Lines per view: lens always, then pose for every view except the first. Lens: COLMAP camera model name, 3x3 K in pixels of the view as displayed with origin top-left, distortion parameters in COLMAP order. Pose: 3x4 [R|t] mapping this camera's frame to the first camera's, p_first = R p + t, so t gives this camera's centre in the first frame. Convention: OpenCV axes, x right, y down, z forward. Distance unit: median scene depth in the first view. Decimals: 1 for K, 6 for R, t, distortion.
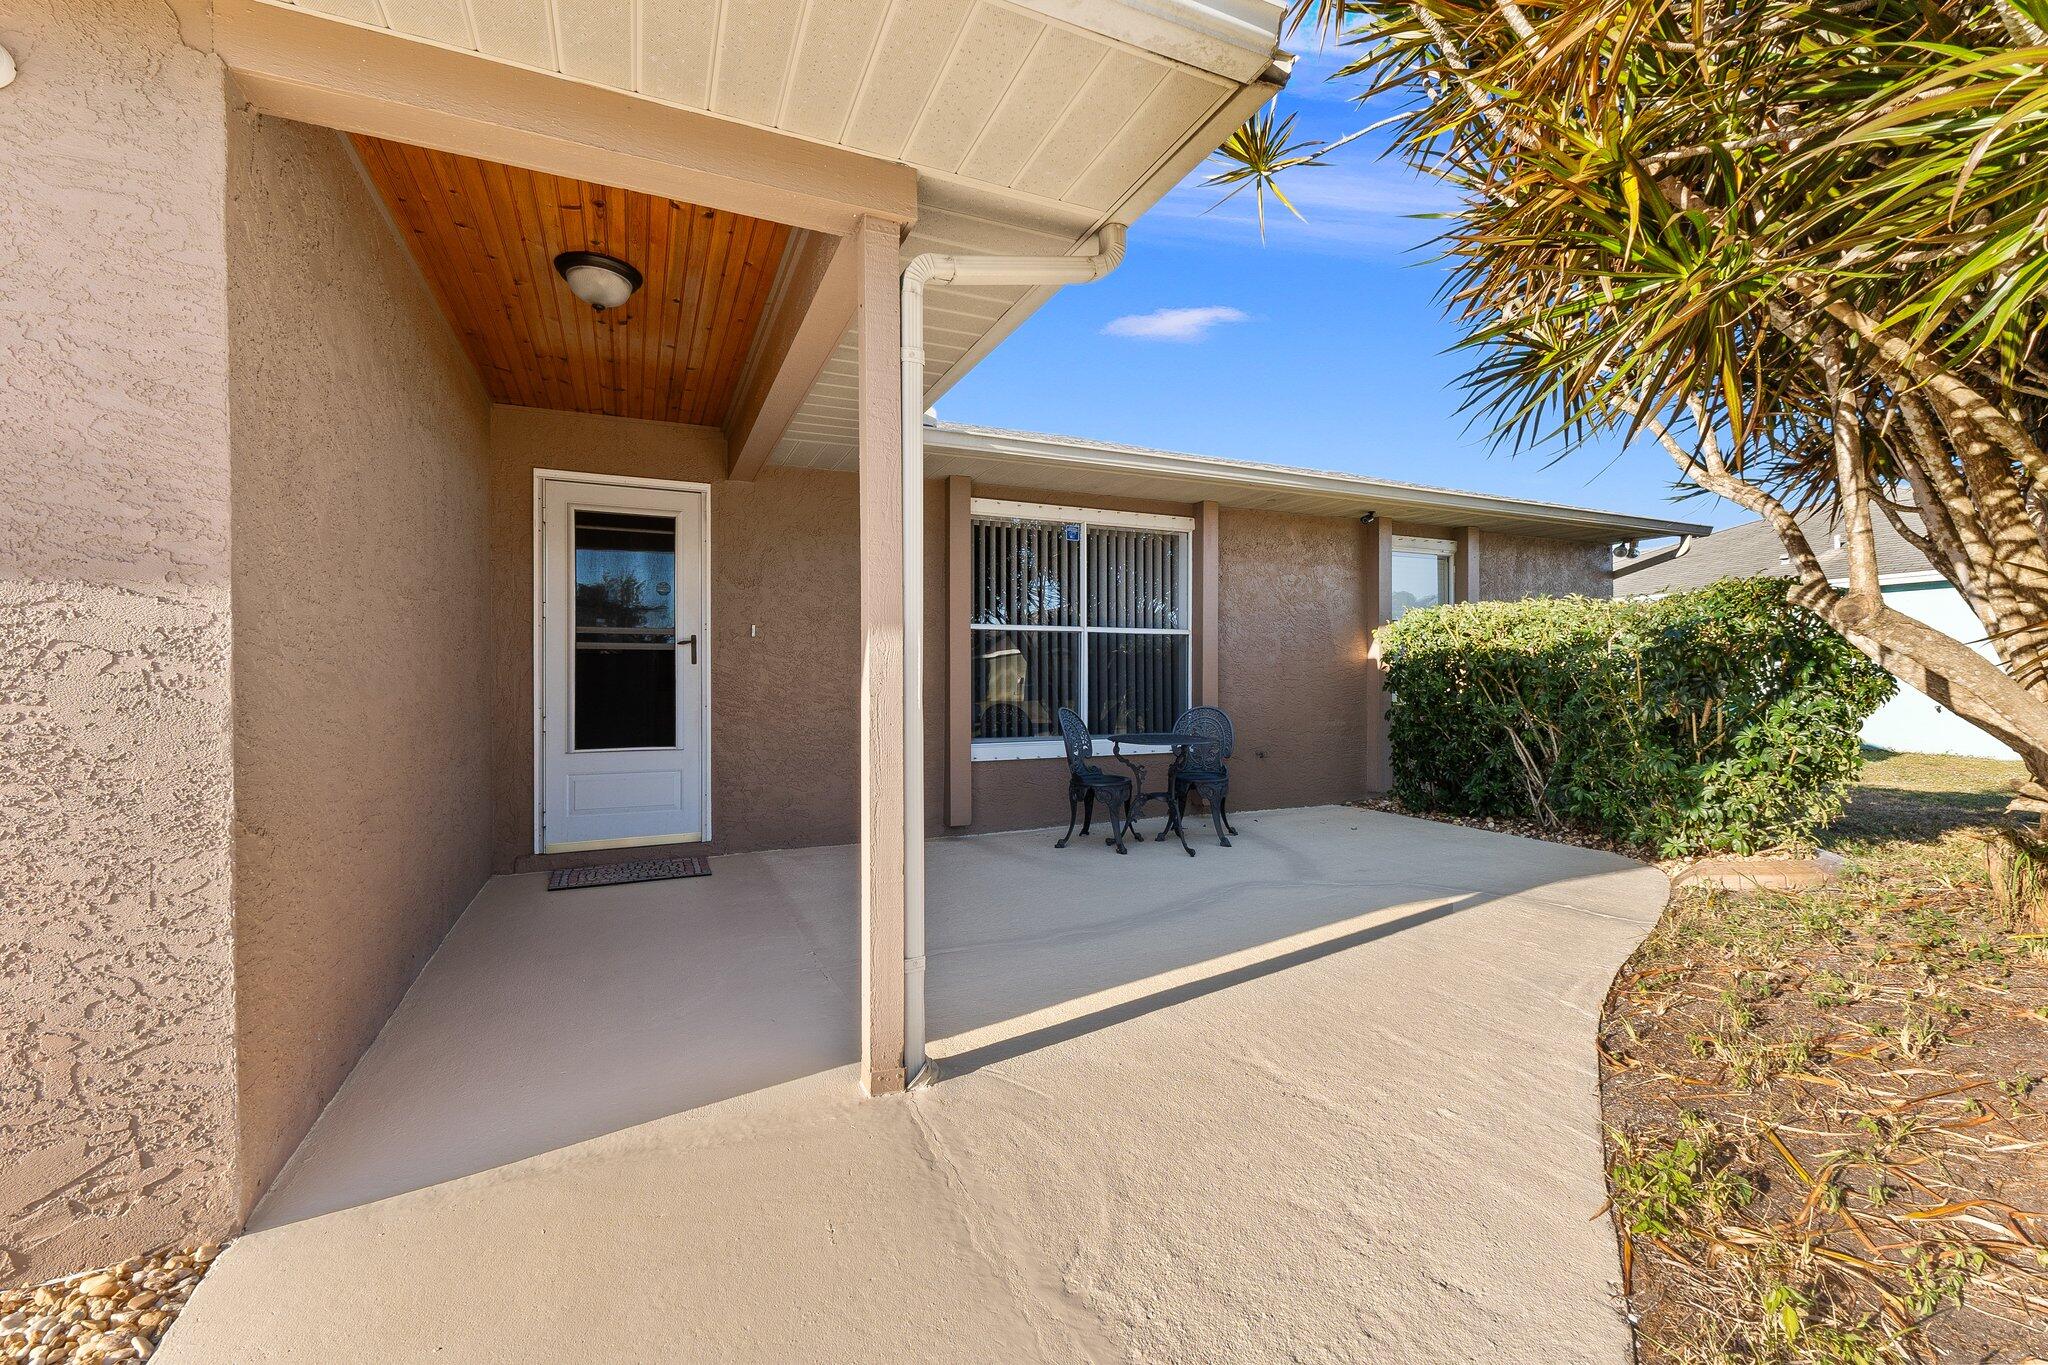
lens RADIAL K [[906.2, 0, 1041.6], [0, 906.2, 677.5], [0, 0, 1]] dist [0.017030, 0.000099]
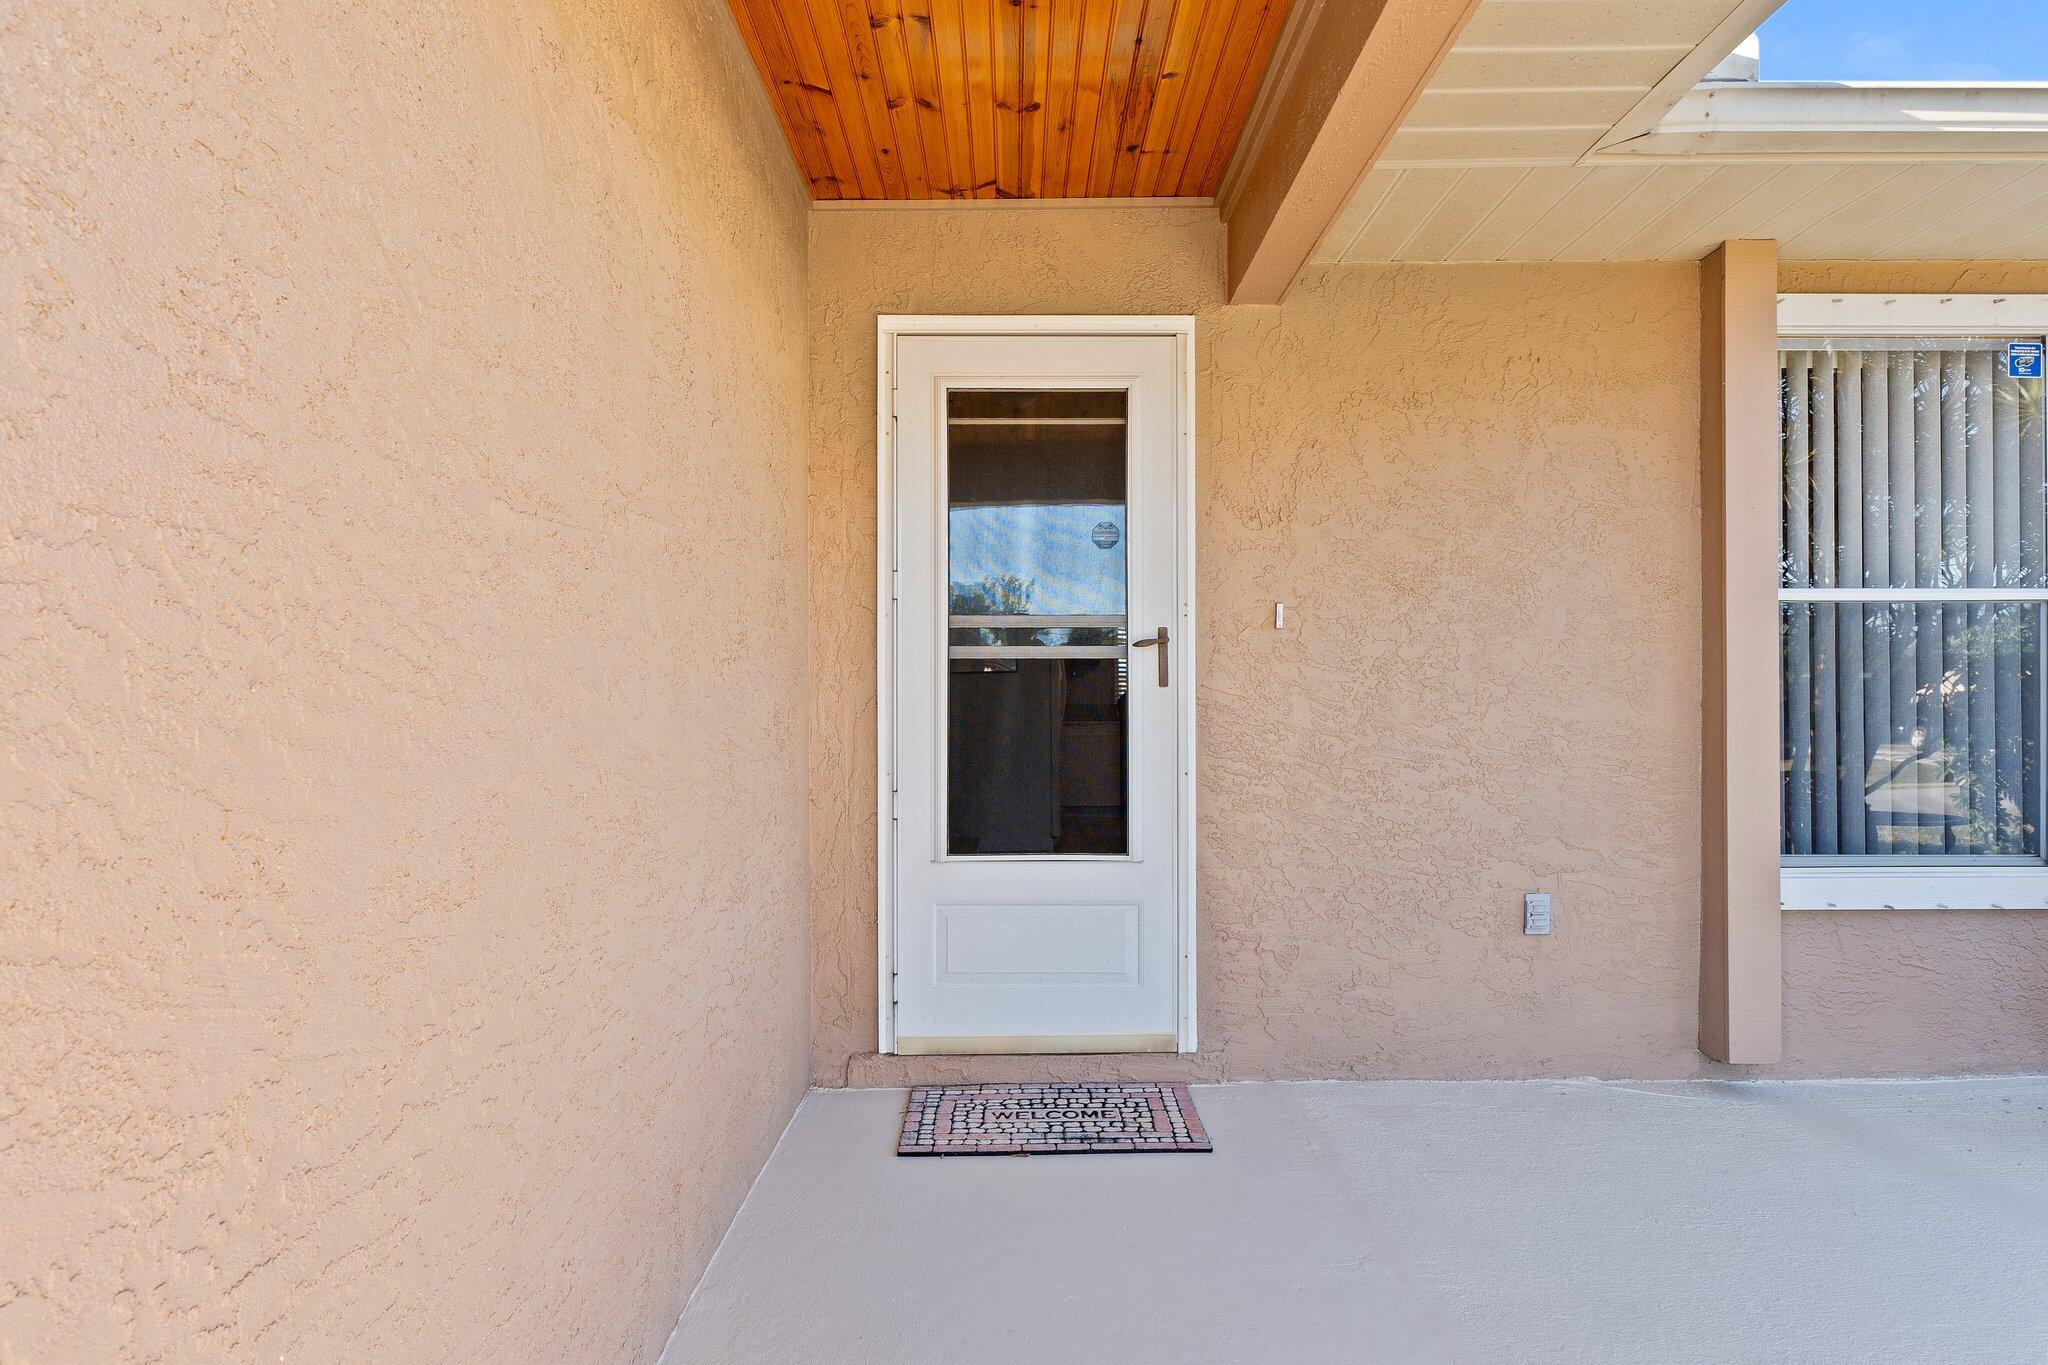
lens RADIAL K [[1445.3, 0, 1024.0], [0, 1445.3, 682.5], [0, 0, 1]] dist [-0.003367, -0.000419]
pose [[0.909759, -0.005701, -0.415098, -0.127747], [0.000528, 0.999921, -0.012576, -0.007406], [0.415137, 0.011222, 0.909690, 0.261765]]
